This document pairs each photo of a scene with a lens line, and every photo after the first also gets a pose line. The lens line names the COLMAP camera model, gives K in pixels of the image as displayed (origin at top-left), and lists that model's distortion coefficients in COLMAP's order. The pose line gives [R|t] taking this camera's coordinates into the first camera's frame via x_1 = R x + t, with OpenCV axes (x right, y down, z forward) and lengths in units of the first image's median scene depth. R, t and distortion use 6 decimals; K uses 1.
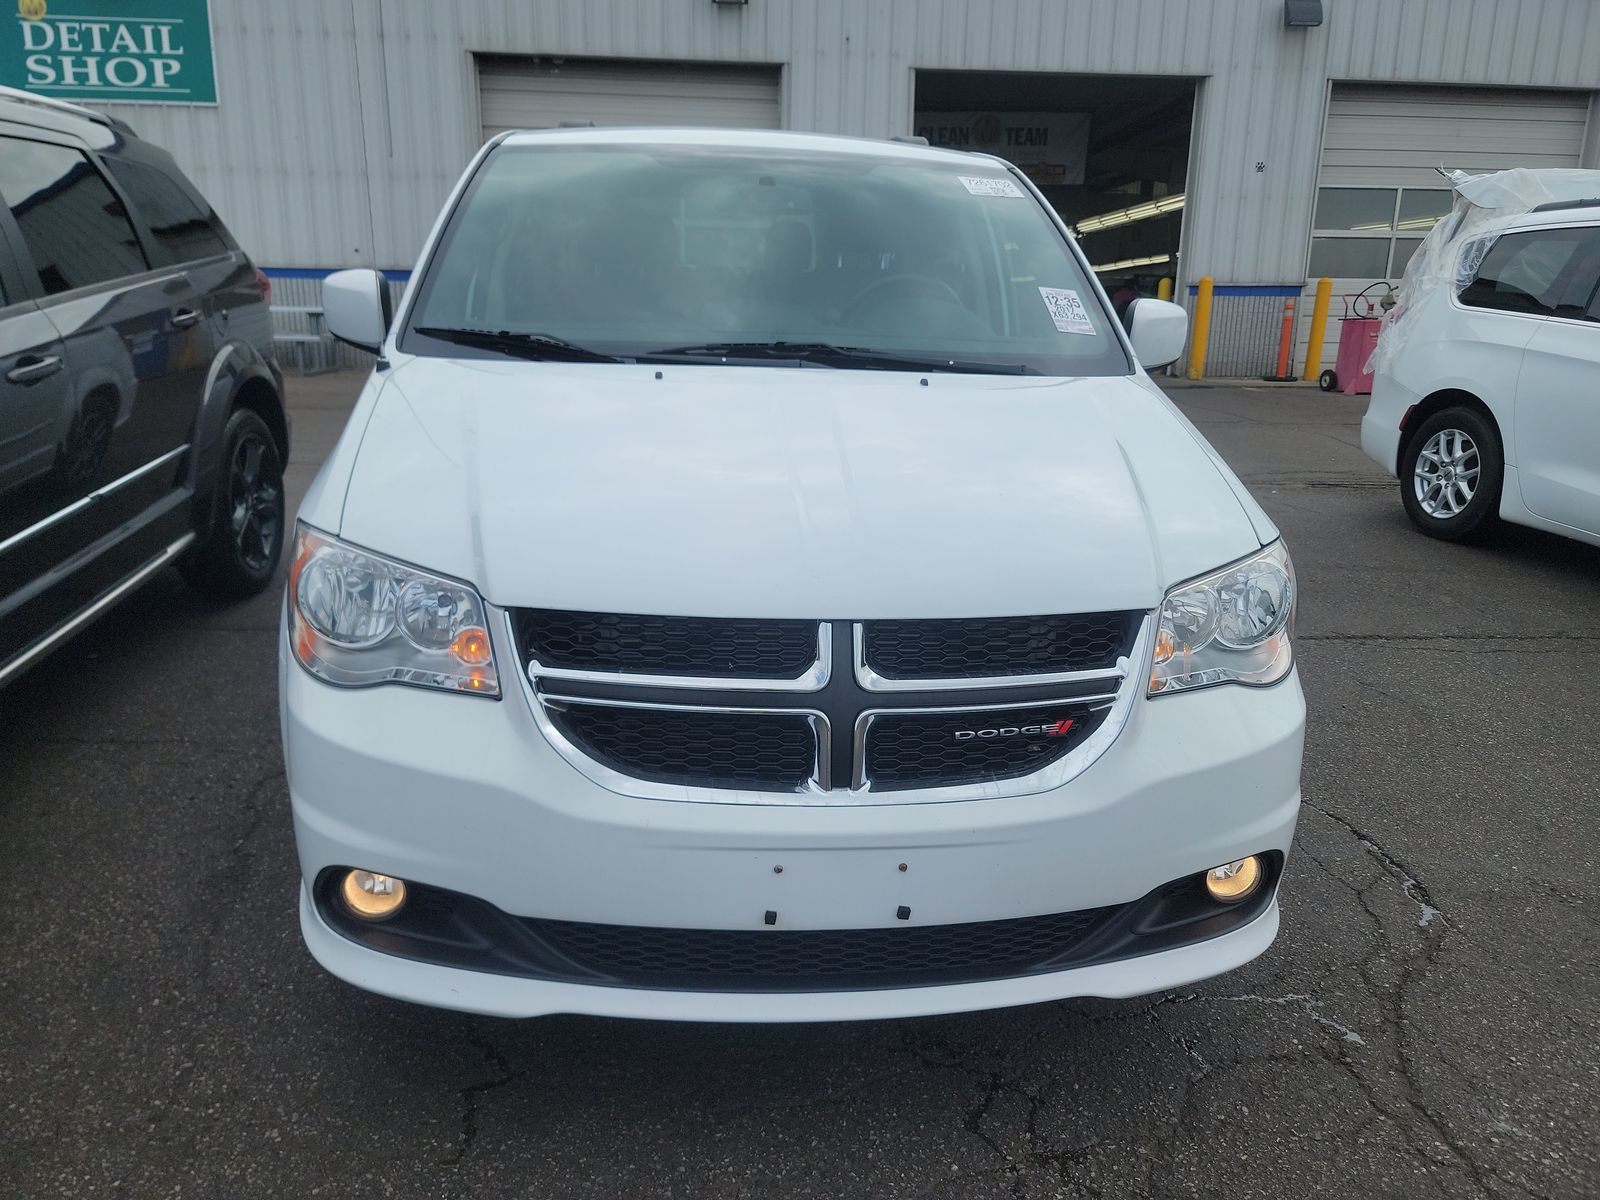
lens RADIAL K [[1124.3, 0, 794.5], [0, 1124.3, 599.6], [0, 0, 1]] dist [0.057125, -0.046435]
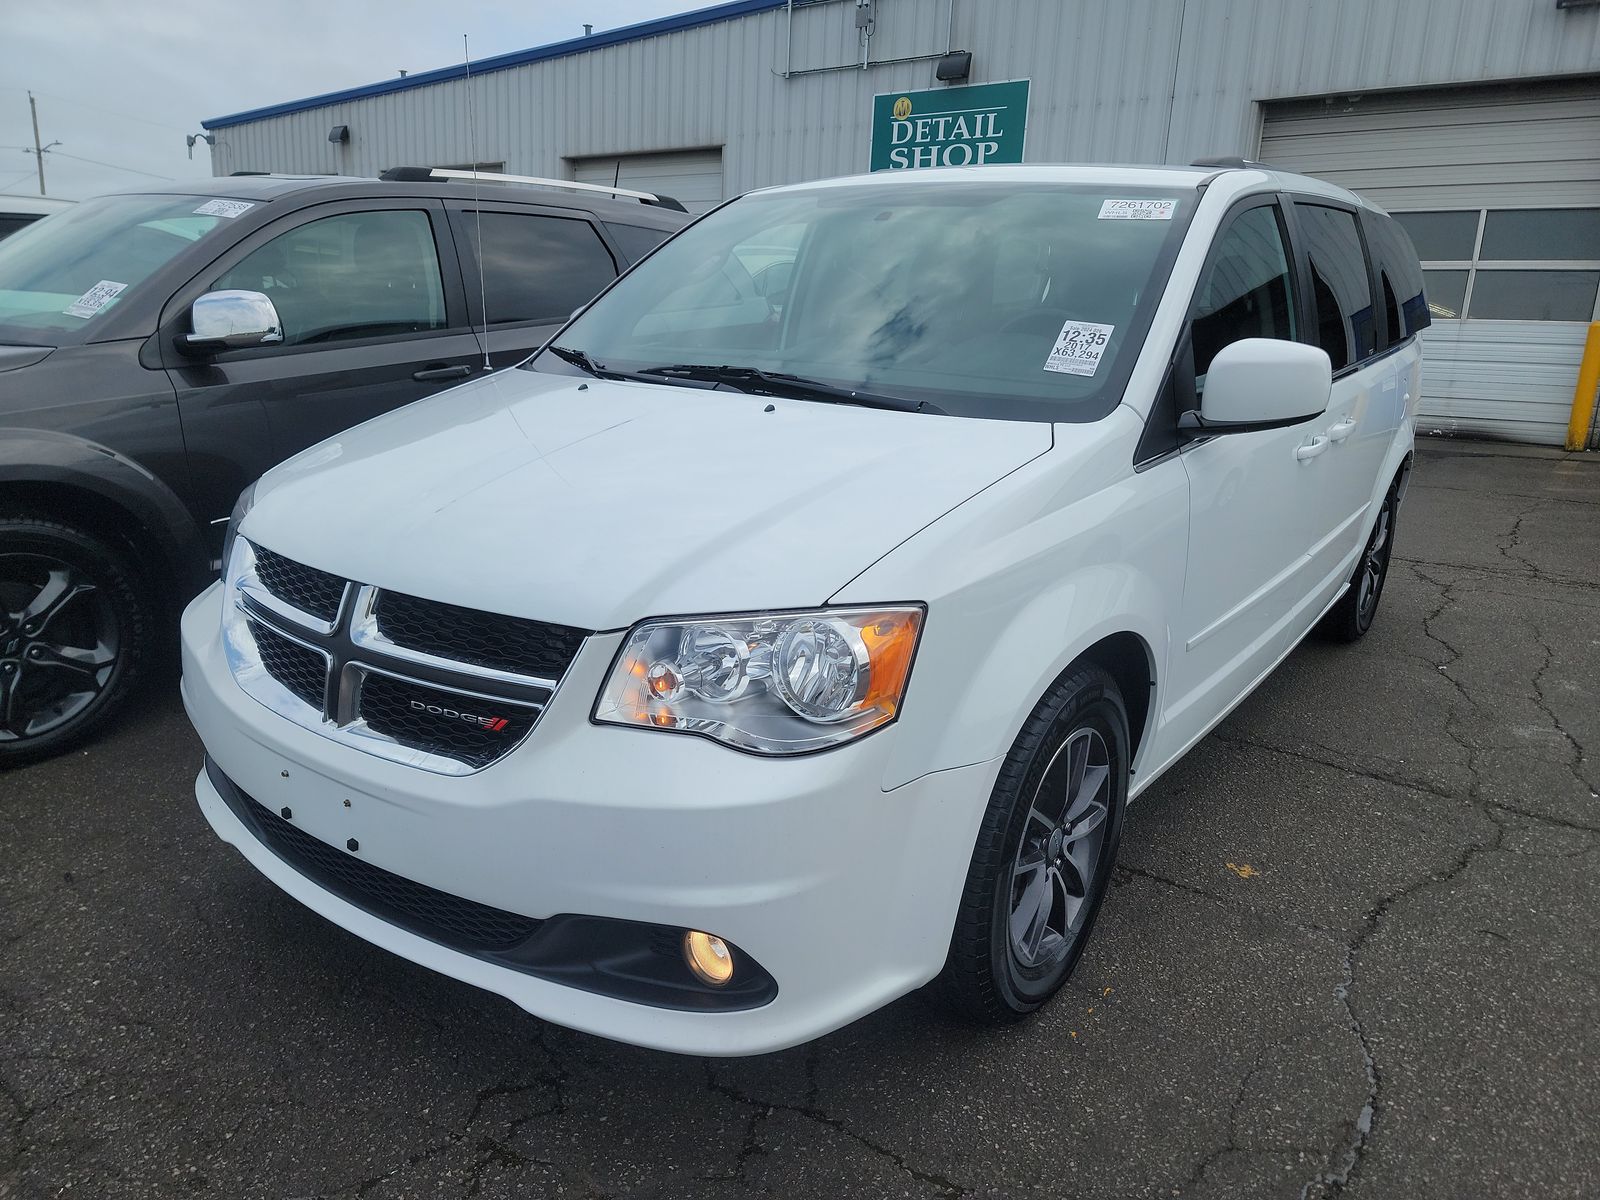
lens RADIAL K [[1124.3, 0, 811.3], [0, 1124.3, 608.0], [0, 0, 1]] dist [0.057125, -0.046435]
pose [[0.755622, 0.170133, -0.632527, 0.144359], [-0.194463, 0.980407, 0.031397, -0.010502], [0.625476, 0.099278, 0.773902, 0.048767]]
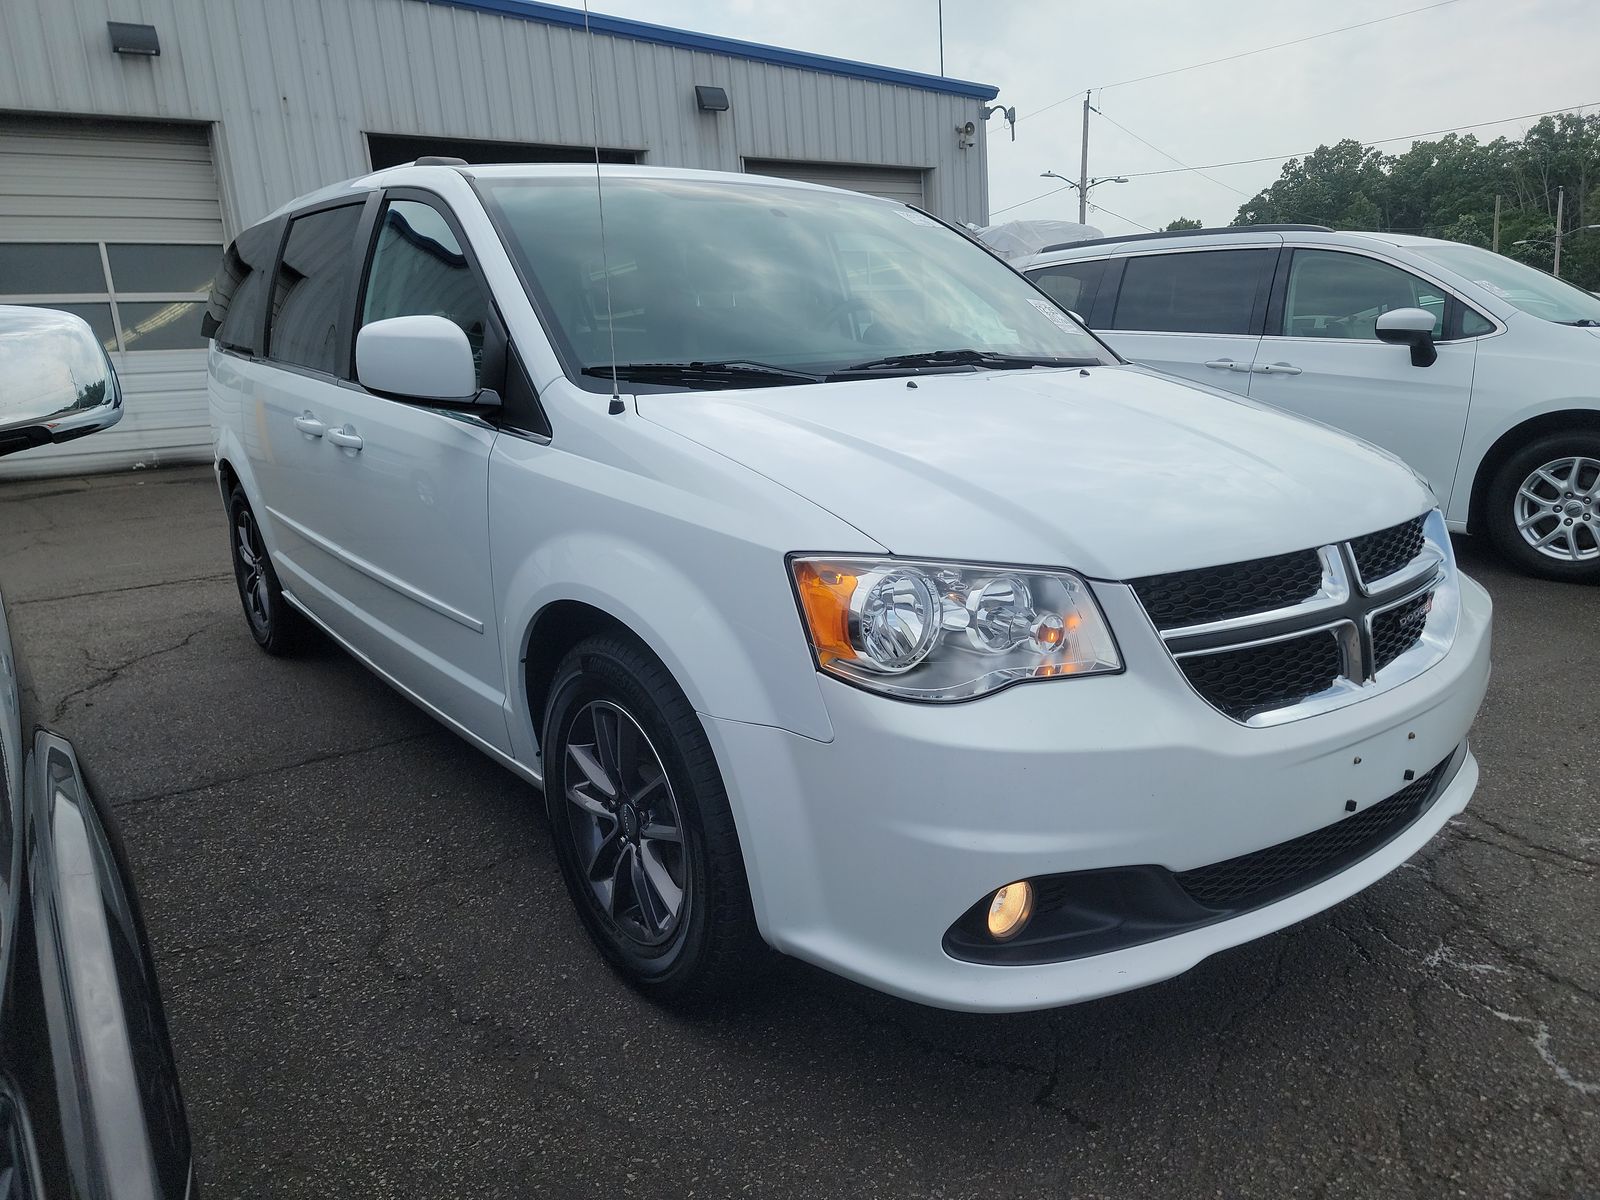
lens RADIAL K [[1124.3, 0, 796.5], [0, 1124.3, 597.0], [0, 0, 1]] dist [0.057125, -0.046435]
pose [[0.851223, -0.174725, 0.494864, -0.131237], [0.204107, 0.978933, -0.005449, -0.004408], [-0.483487, 0.105643, 0.868953, 0.030970]]
